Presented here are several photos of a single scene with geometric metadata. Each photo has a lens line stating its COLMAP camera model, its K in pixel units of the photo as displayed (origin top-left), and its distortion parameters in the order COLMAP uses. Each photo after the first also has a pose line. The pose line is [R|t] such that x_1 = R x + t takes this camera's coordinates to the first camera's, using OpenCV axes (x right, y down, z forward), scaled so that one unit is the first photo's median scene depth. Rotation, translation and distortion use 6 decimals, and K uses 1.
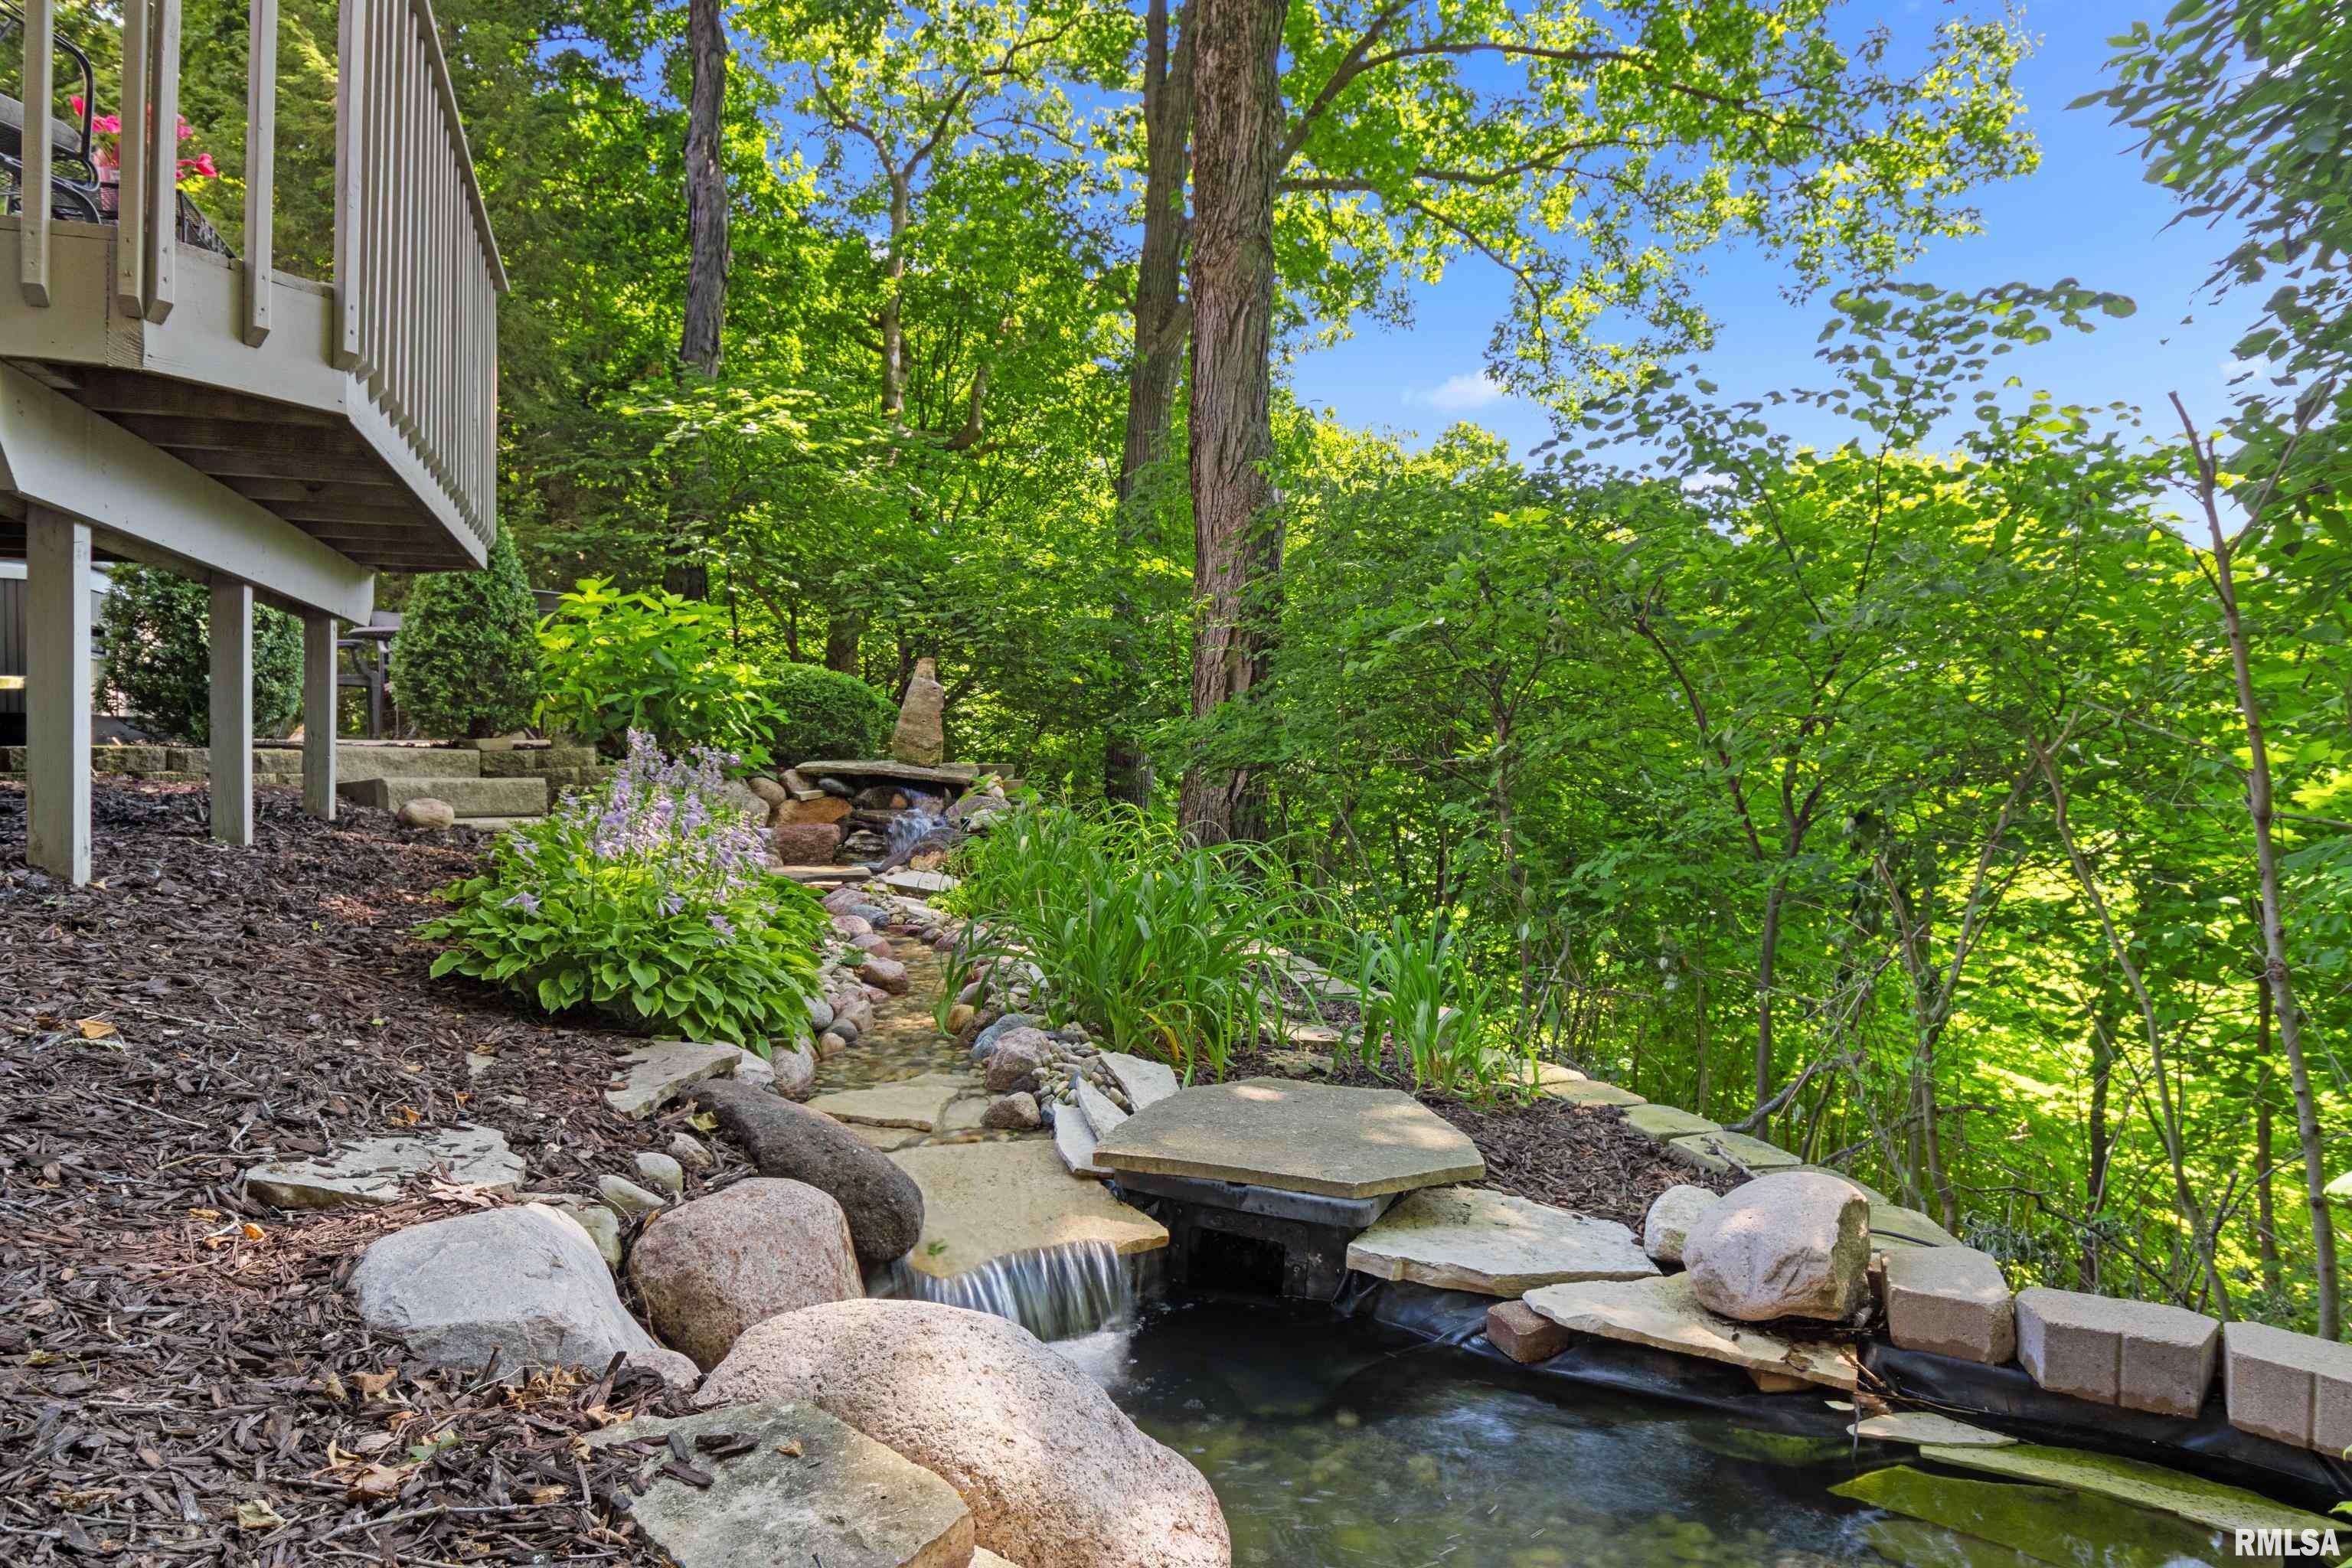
lens RADIAL K [[1539.8, 0, 1178.1], [0, 1539.8, 783.5], [0, 0, 1]] dist [-0.001356, -0.002891]
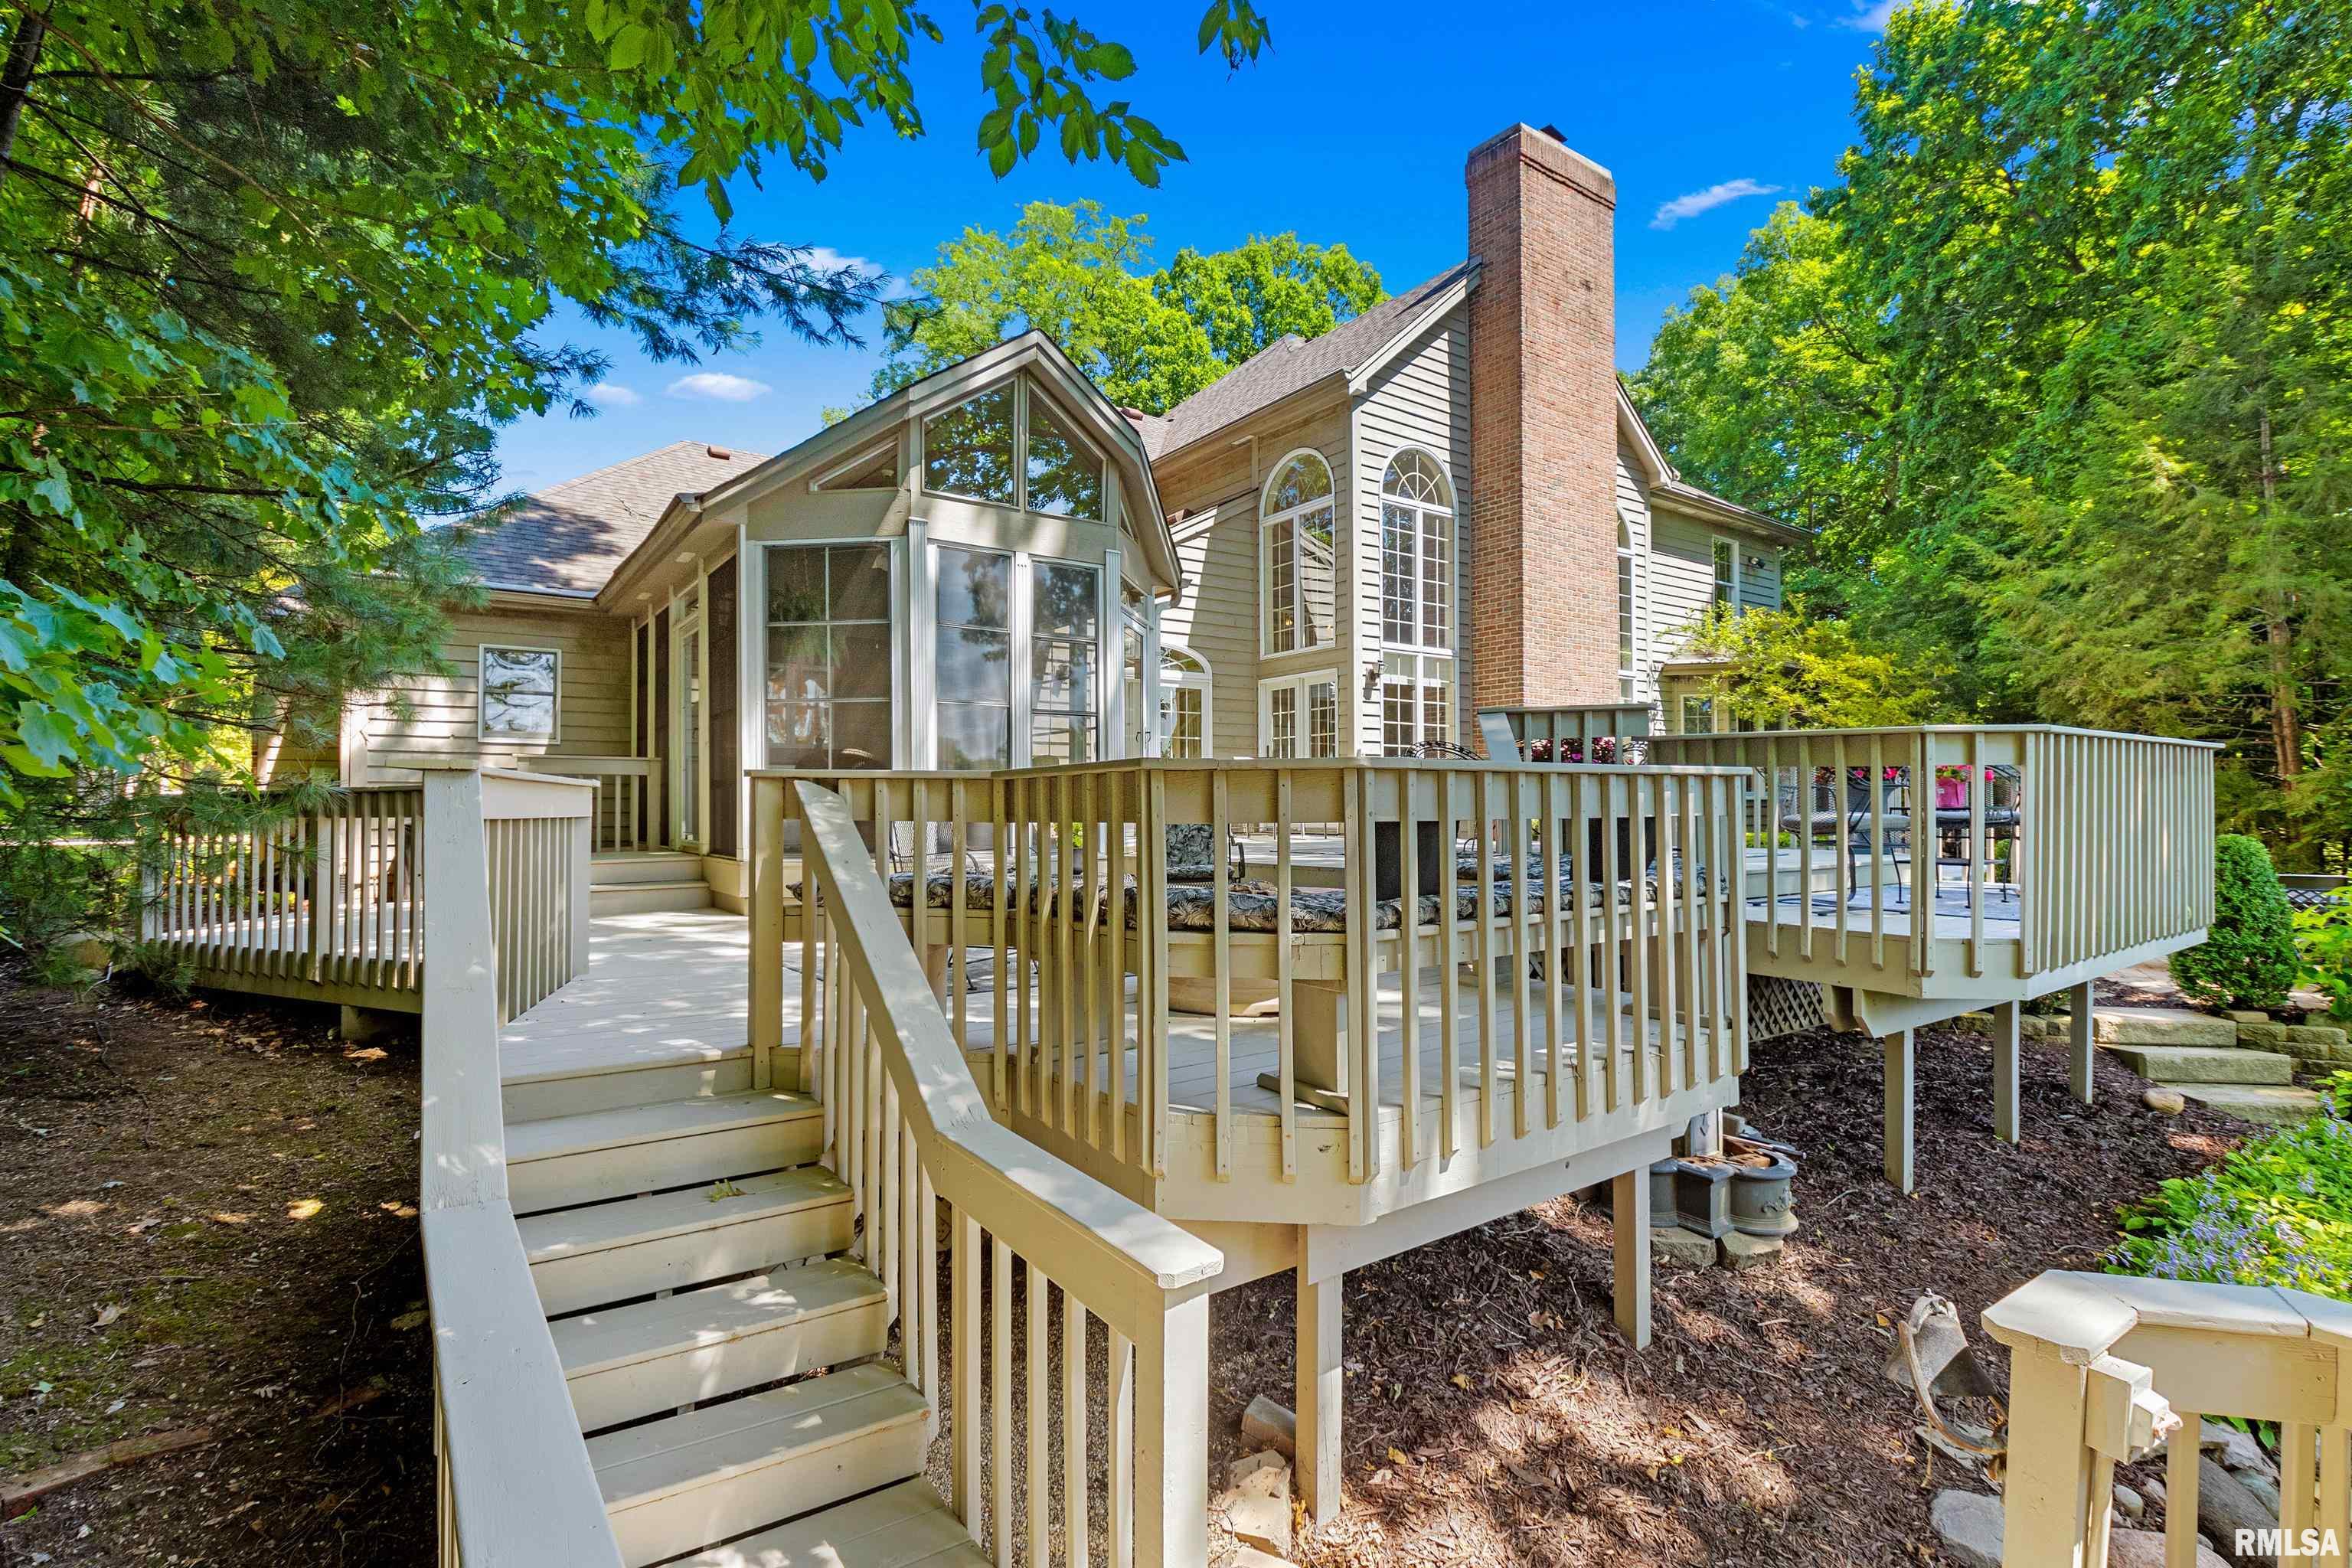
lens RADIAL K [[1100.6, 0, 1180.1], [0, 1100.6, 793.6], [0, 0, 1]] dist [-0.002237, -0.000247]
pose [[0.283468, -0.011118, -0.958917, 0.219106], [0.006456, 0.999932, -0.009685, -0.206437], [0.958960, -0.003446, 0.283521, -0.197115]]
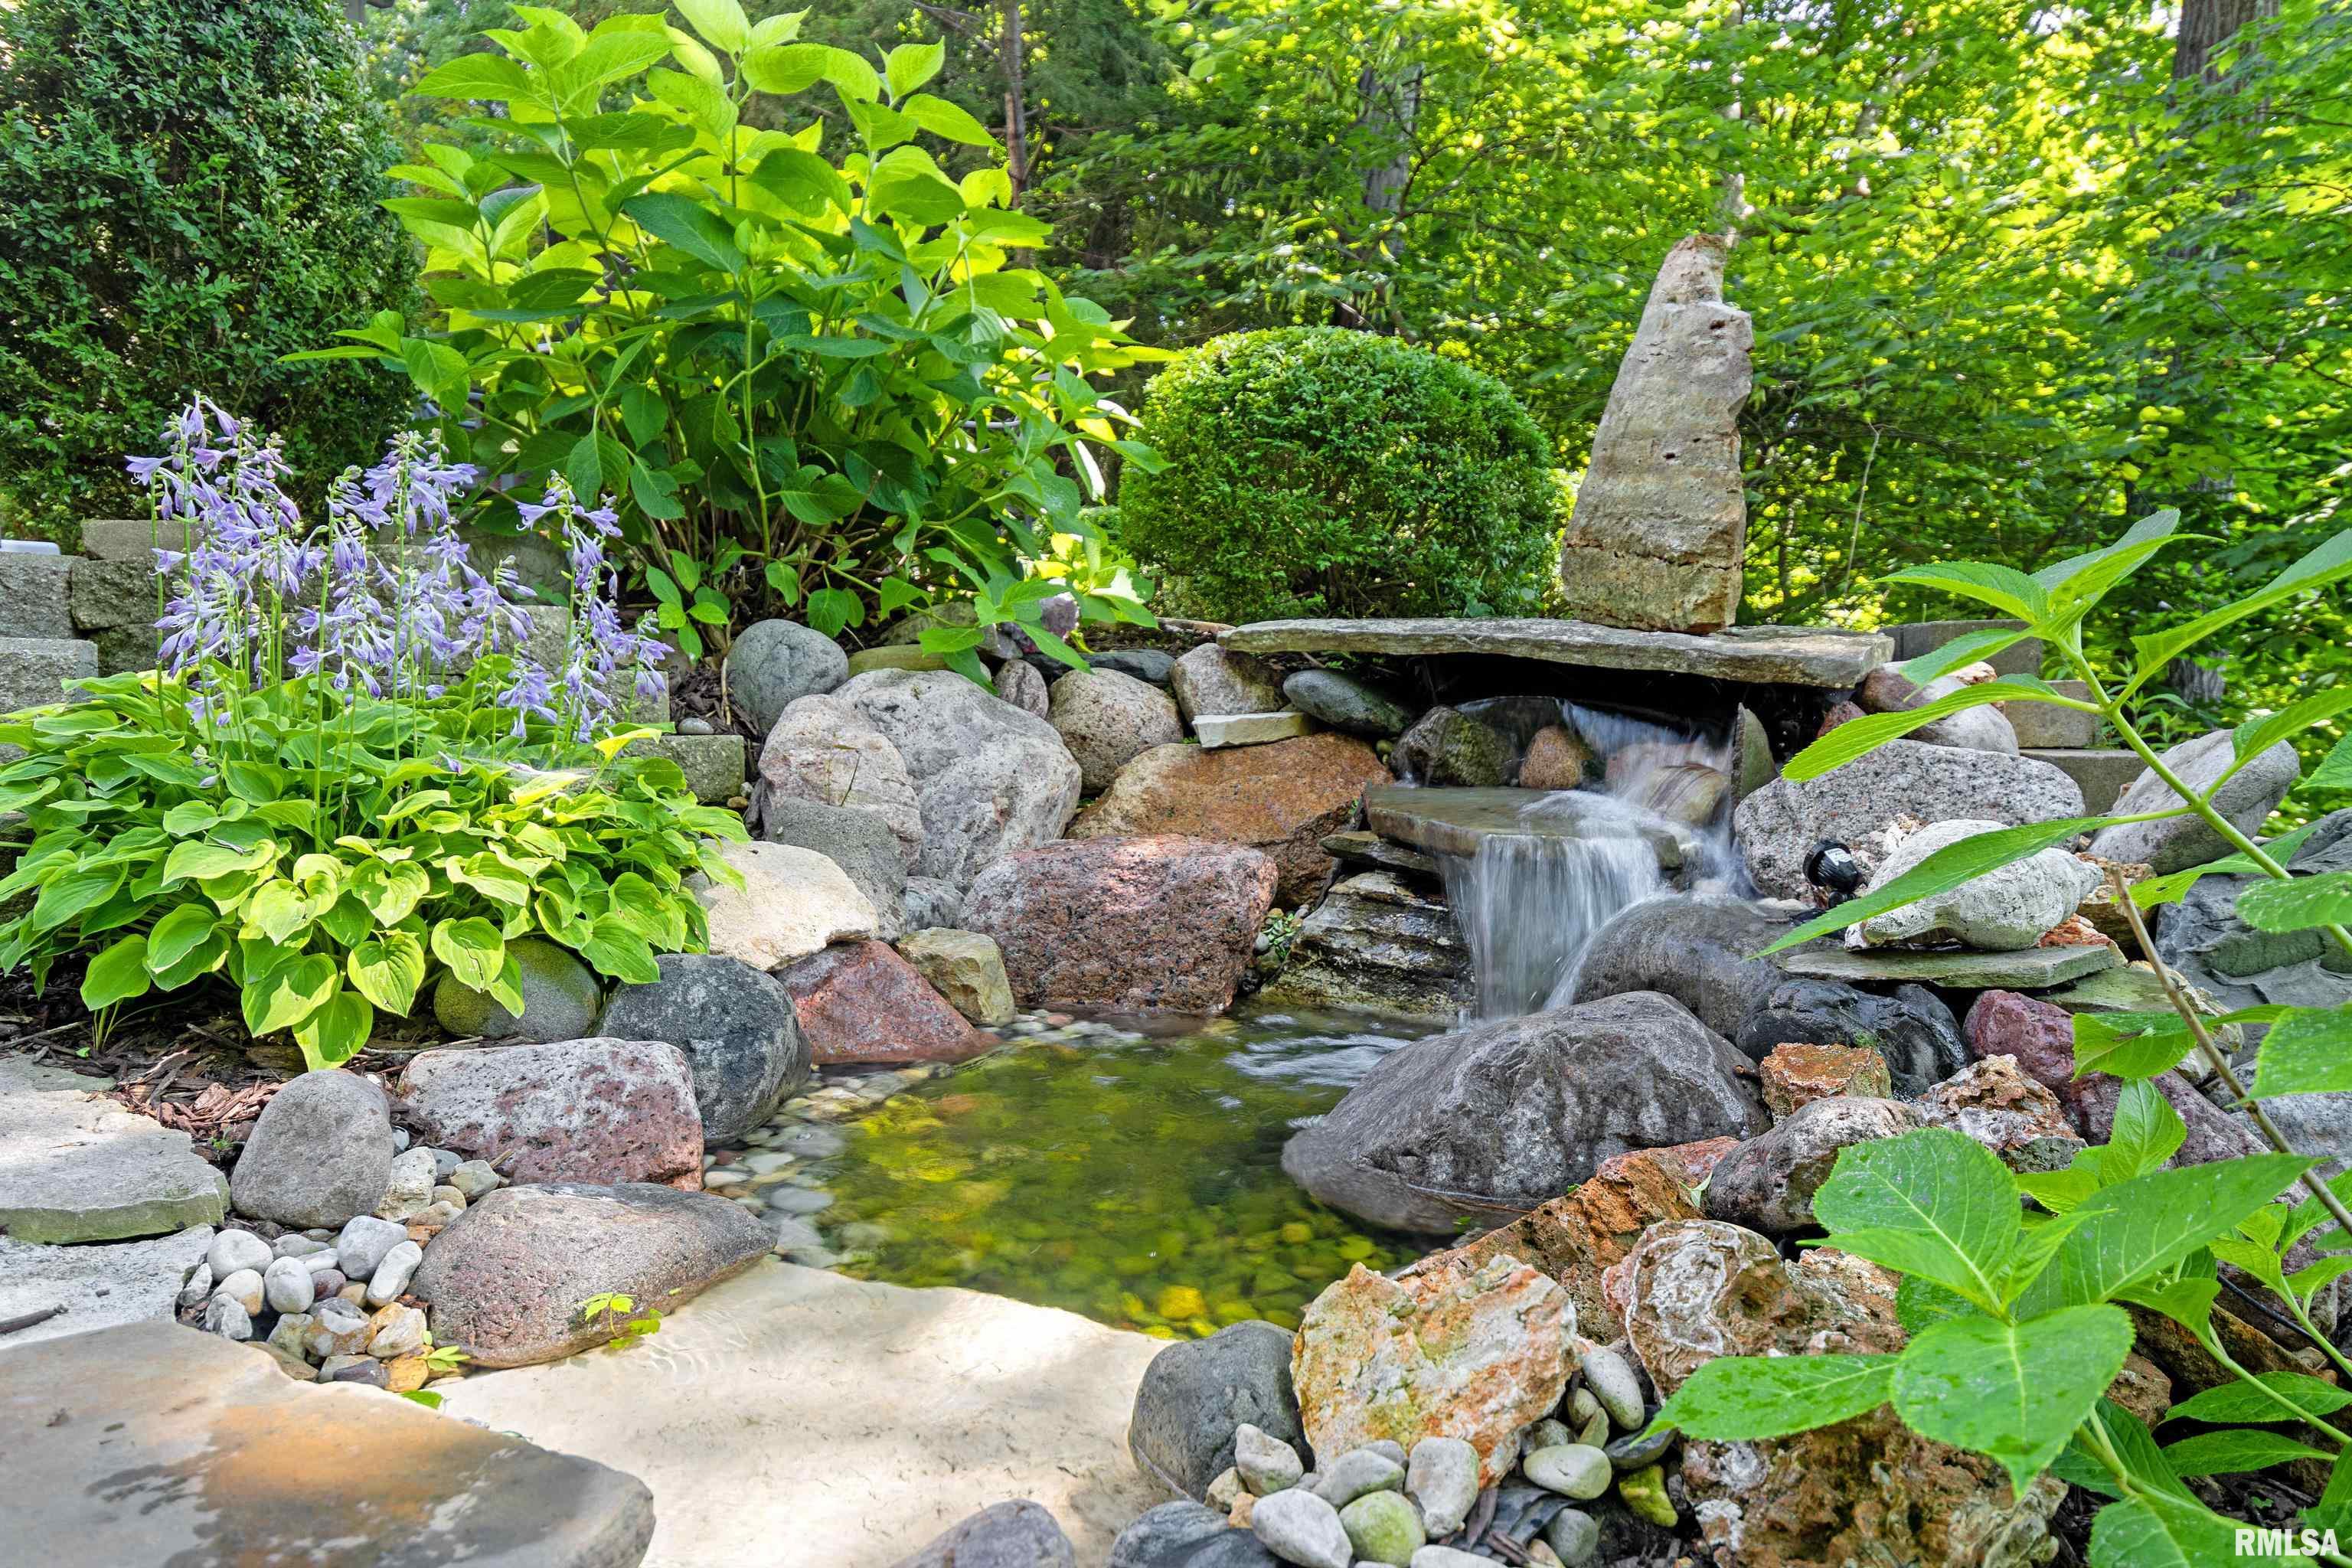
lens RADIAL K [[1539.8, 0, 1176.5], [0, 1539.8, 781.3], [0, 0, 1]] dist [-0.001356, -0.002891]
pose [[0.861573, 0.031064, -0.506682, -0.110301], [-0.016619, 0.999317, 0.033007, 0.008355], [0.507361, -0.020017, 0.861501, 0.783432]]
